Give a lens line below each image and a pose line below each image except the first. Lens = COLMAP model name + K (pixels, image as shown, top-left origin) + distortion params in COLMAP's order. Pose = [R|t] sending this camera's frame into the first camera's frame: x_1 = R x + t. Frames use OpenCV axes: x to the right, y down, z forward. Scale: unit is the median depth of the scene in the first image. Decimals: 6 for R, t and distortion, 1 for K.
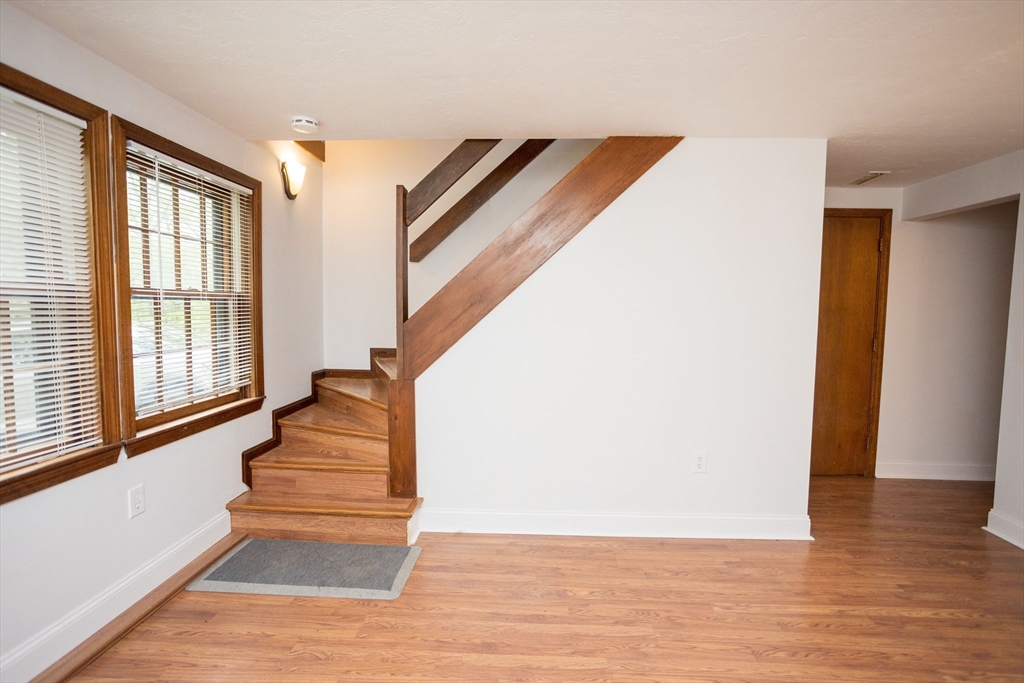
lens RADIAL K [[491.6, 0, 510.4], [0, 491.6, 346.6], [0, 0, 1]] dist [-0.029395, 0.007012]
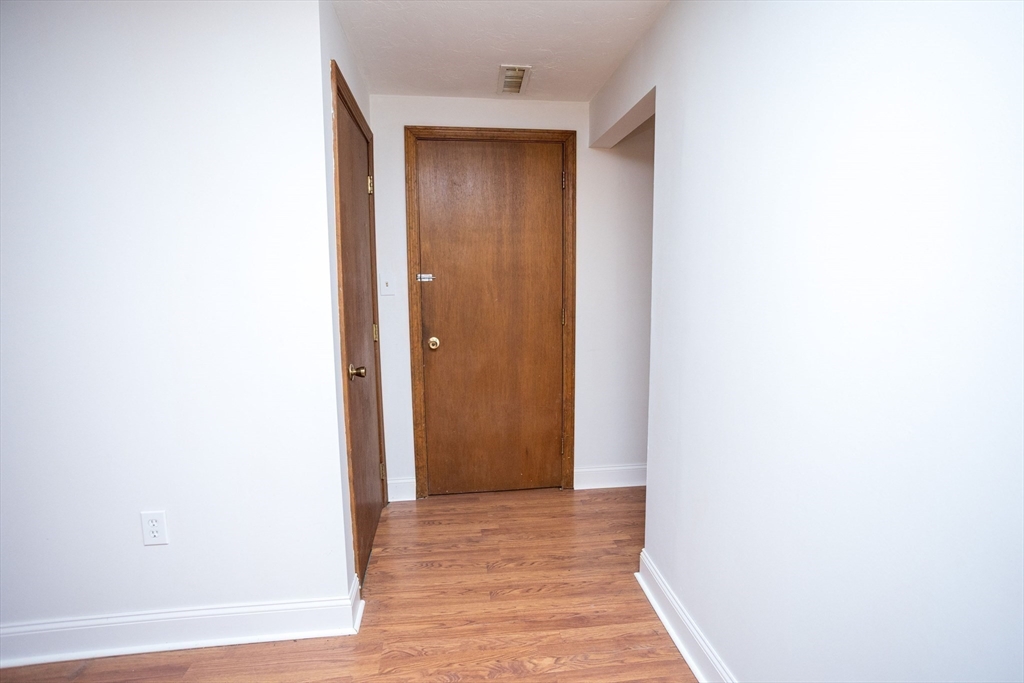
lens RADIAL K [[491.6, 0, 514.3], [0, 491.6, 345.6], [0, 0, 1]] dist [-0.029395, 0.007012]
pose [[0.983865, -0.044310, 0.173336, 0.544087], [0.036588, 0.998201, 0.047495, 0.002948], [-0.175129, -0.040387, 0.983717, 0.266240]]
